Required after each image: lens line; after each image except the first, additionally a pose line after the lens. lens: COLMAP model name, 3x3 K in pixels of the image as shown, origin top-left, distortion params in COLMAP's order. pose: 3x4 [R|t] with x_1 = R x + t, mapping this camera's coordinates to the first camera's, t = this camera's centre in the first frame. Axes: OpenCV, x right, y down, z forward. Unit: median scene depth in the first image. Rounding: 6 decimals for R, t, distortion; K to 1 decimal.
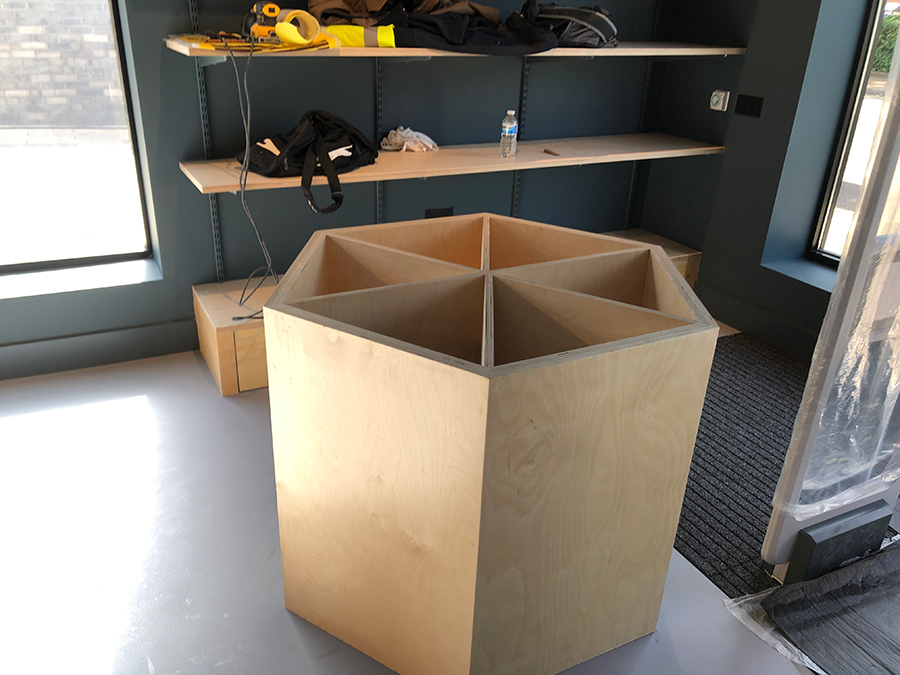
lens RADIAL K [[731.9, 0, 449.1], [0, 731.9, 337.3], [0, 0, 1]] dist [0.012583, -0.002377]
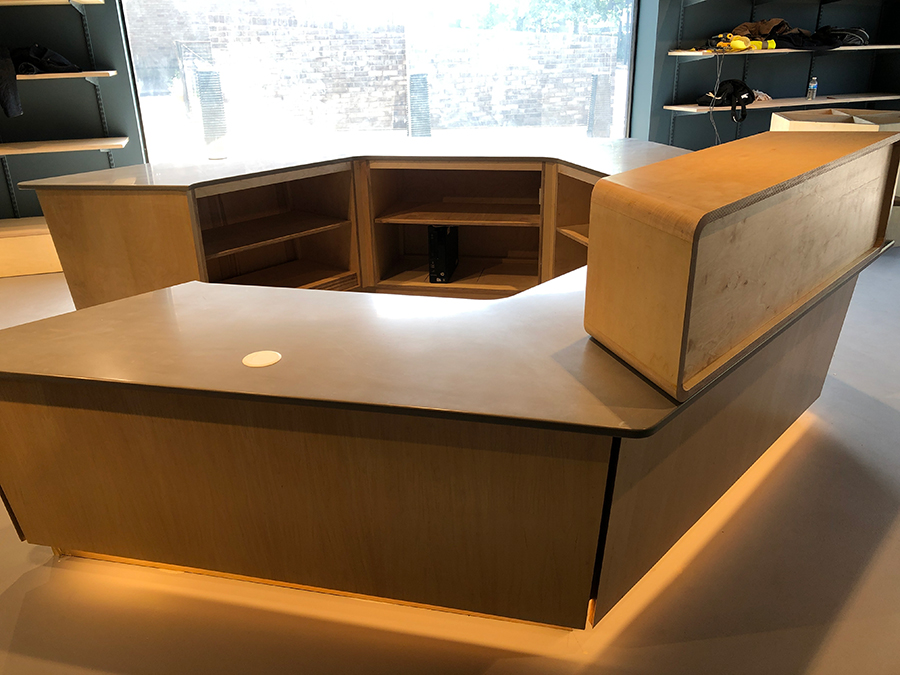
lens RADIAL K [[731.9, 0, 448.8], [0, 731.9, 335.6], [0, 0, 1]] dist [0.012583, -0.002377]
pose [[0.988811, 0.004005, -0.149123, -0.726894], [-0.010758, 0.998951, -0.044505, 0.613577], [0.148788, 0.045611, 0.987817, -1.382880]]
